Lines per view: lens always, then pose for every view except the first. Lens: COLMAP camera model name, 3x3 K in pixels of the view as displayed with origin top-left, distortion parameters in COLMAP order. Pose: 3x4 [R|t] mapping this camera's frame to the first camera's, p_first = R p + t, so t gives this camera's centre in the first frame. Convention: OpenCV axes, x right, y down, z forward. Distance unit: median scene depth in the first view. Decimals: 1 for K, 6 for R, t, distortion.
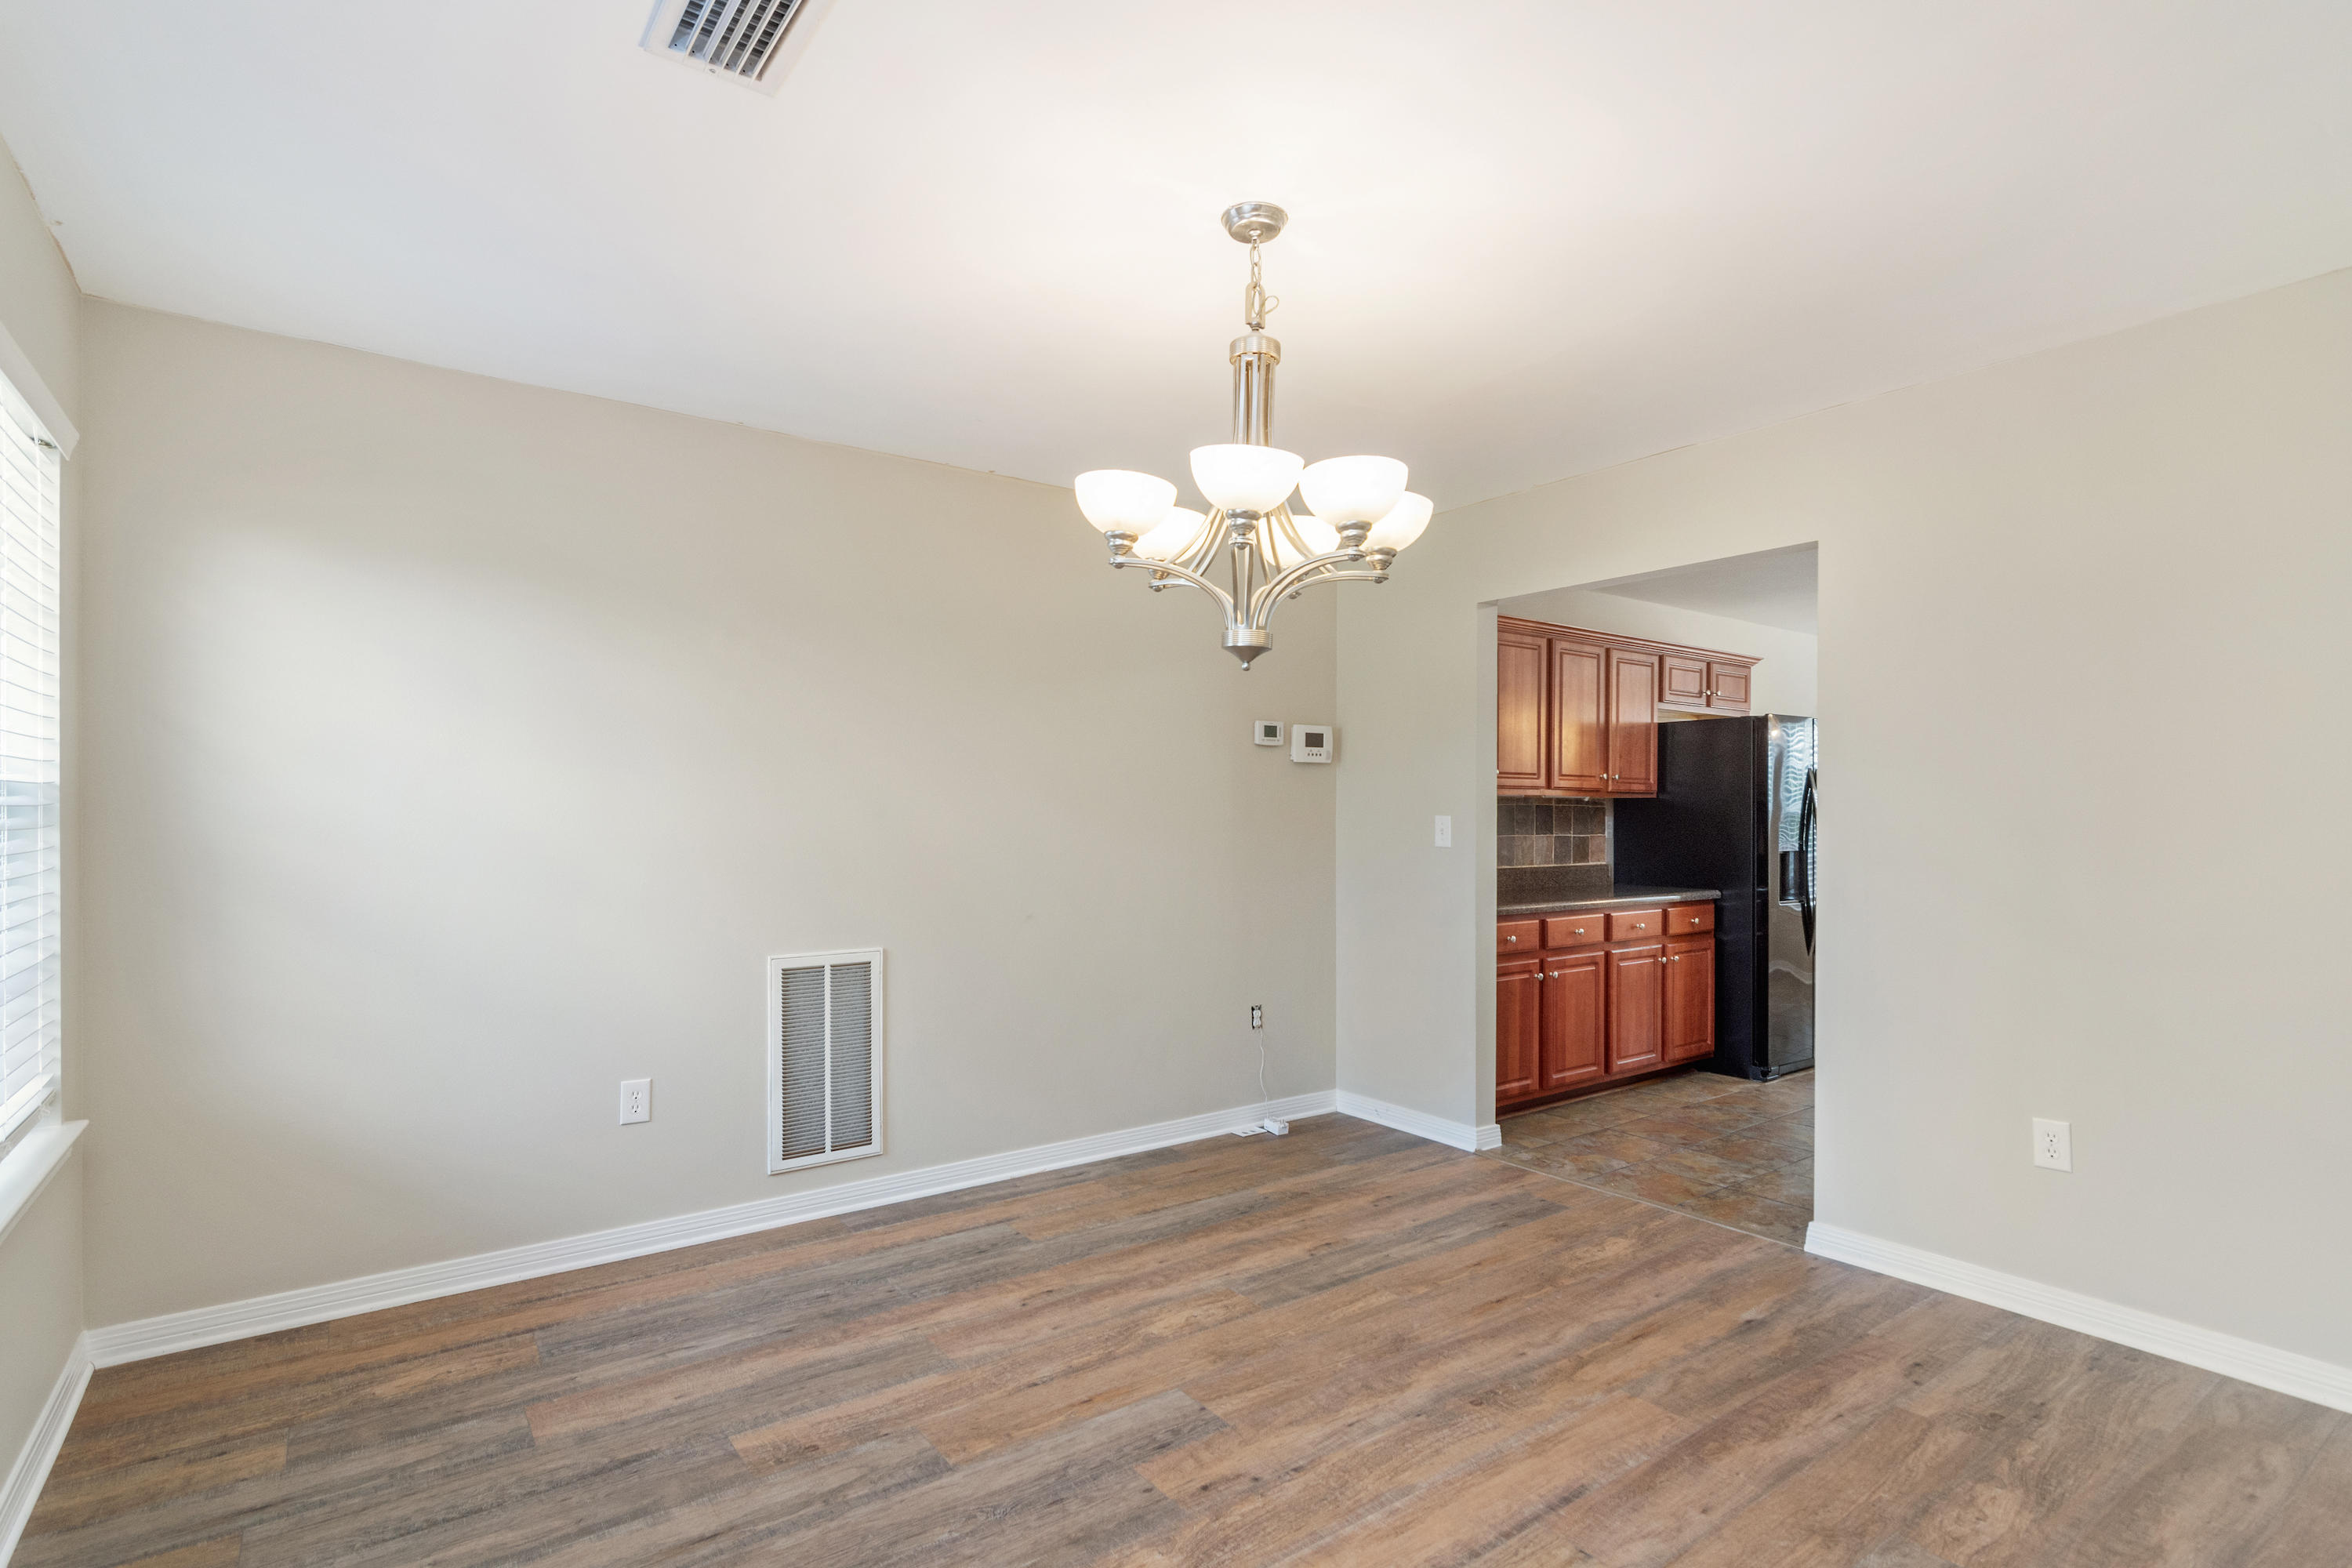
lens RADIAL K [[1140.5, 0, 1176.4], [0, 1140.5, 807.1], [0, 0, 1]] dist [0.000672, 0.002032]
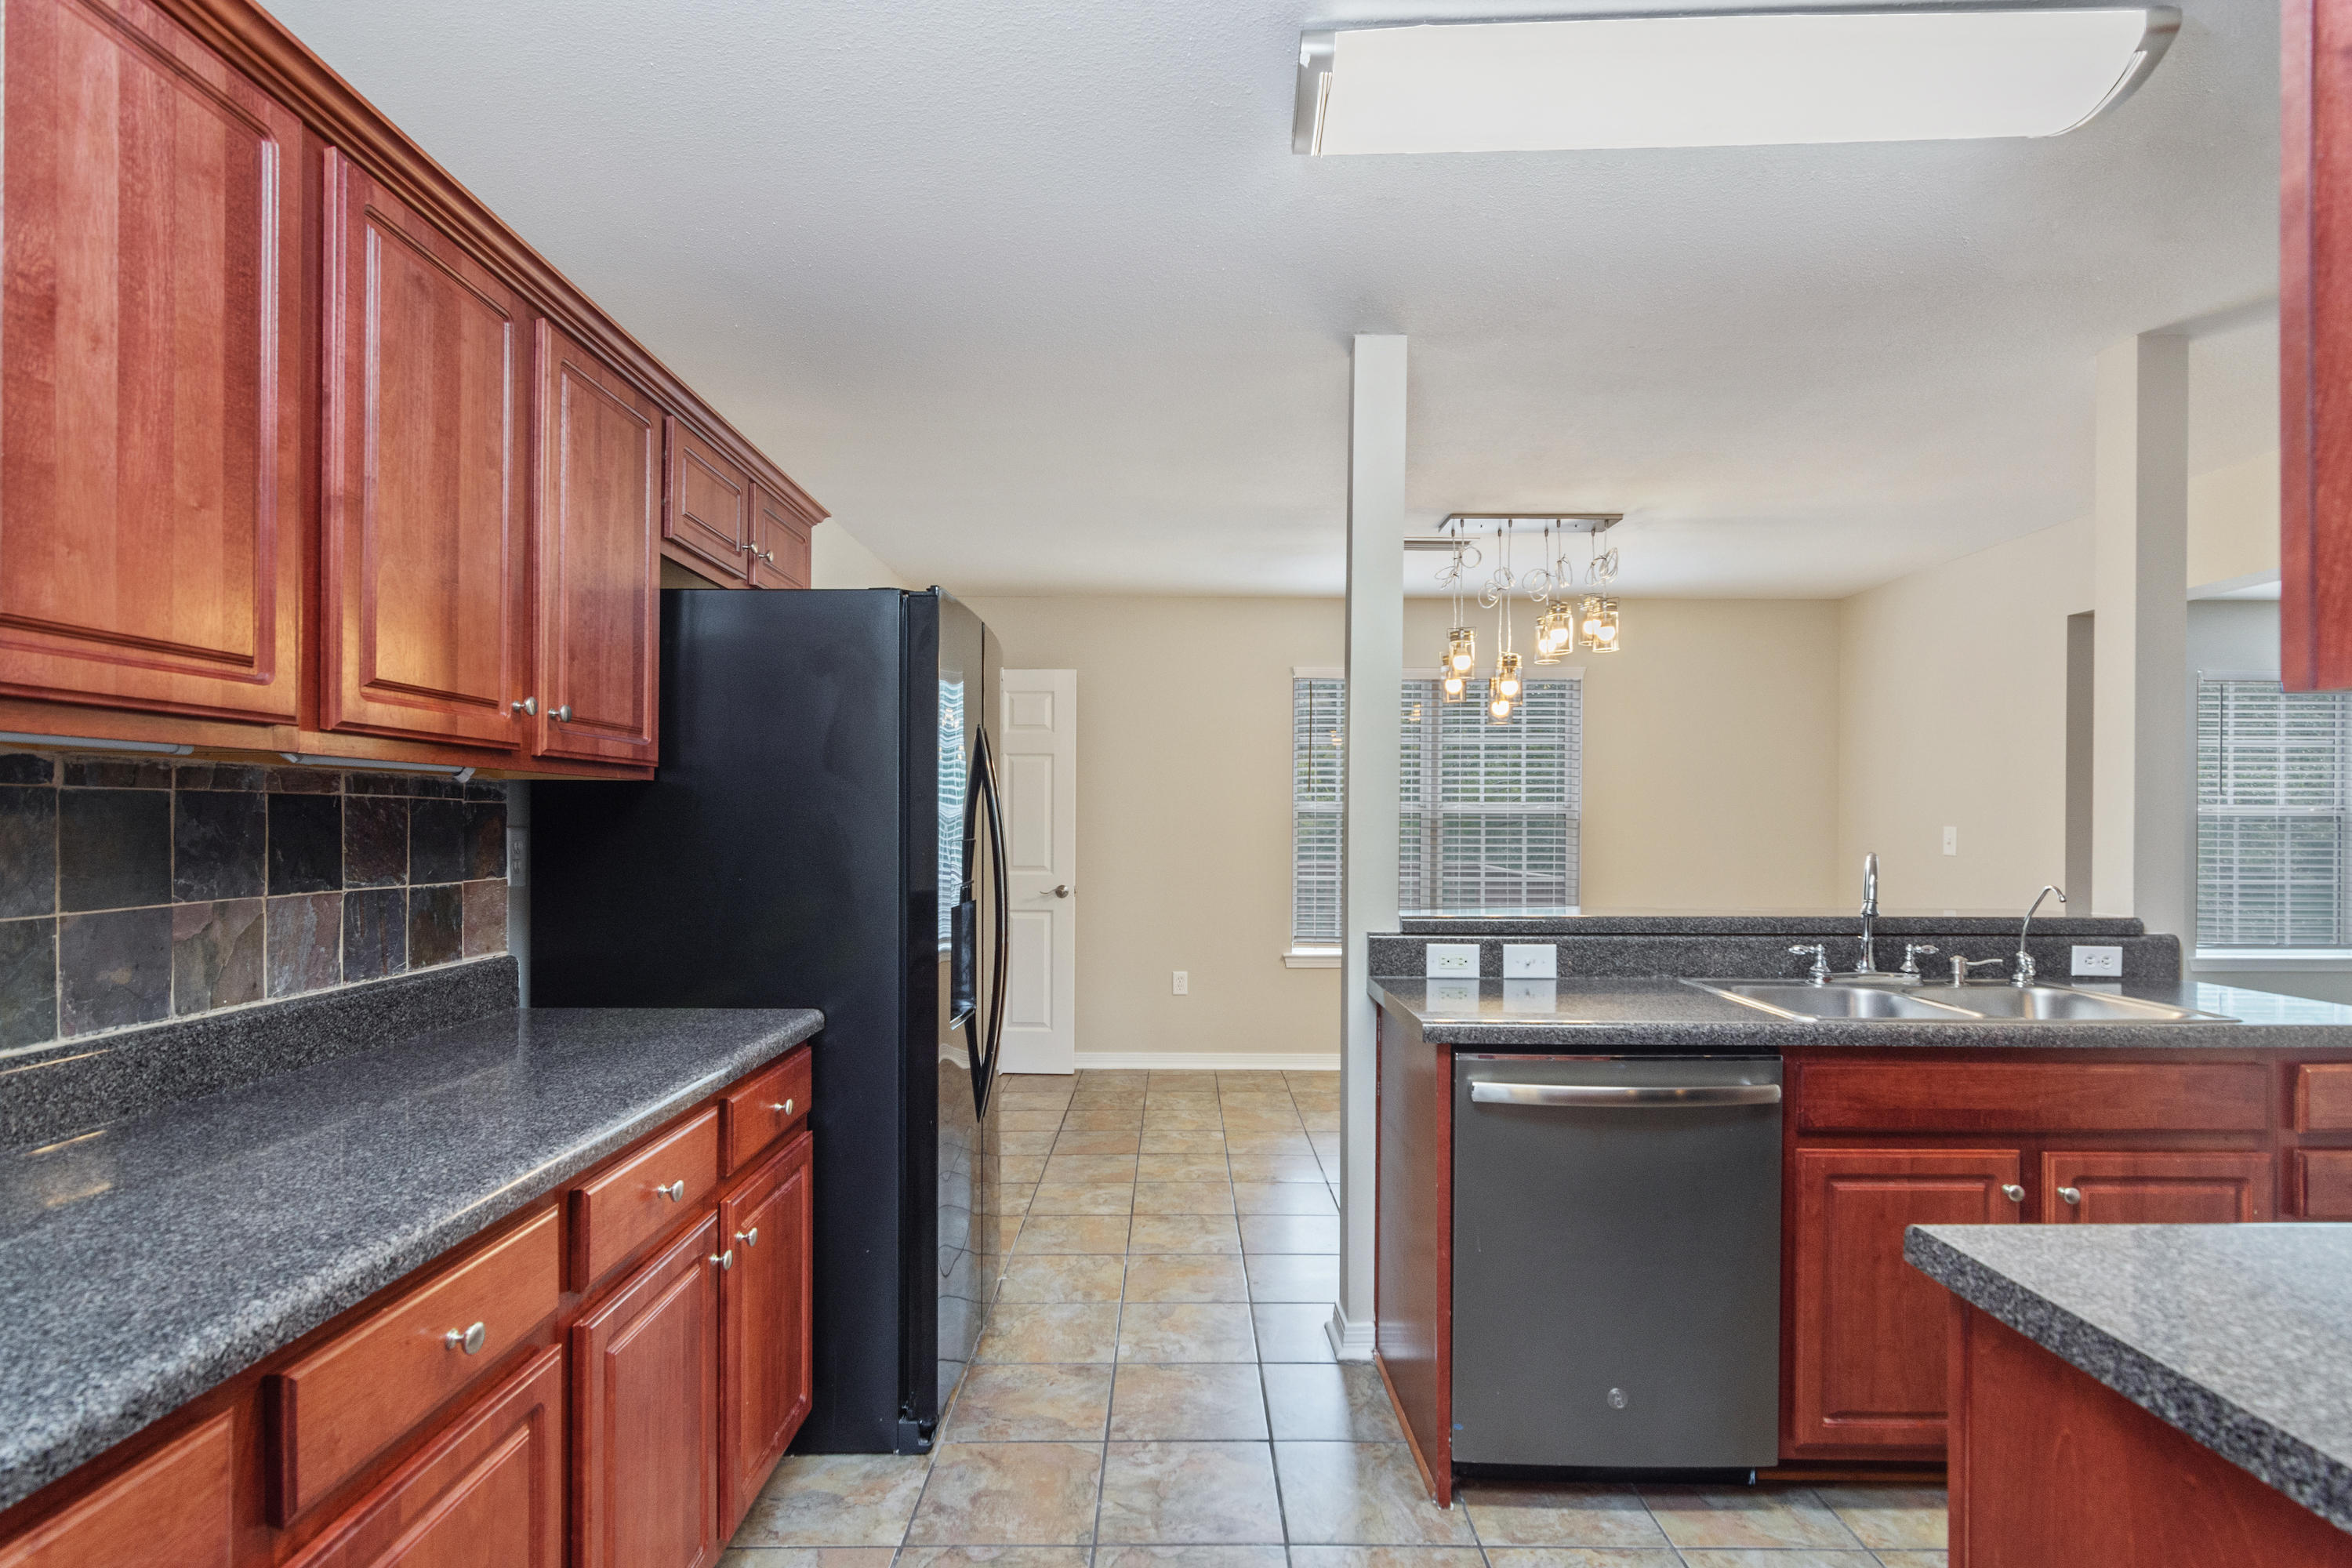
lens RADIAL K [[1140.5, 0, 1168.0], [0, 1140.5, 830.2], [0, 0, 1]] dist [0.000672, 0.002032]
pose [[0.592594, -0.005046, 0.805486, 0.224884], [-0.005452, 0.999932, 0.010275, 0.003820], [-0.805483, -0.010480, 0.592526, 0.668258]]
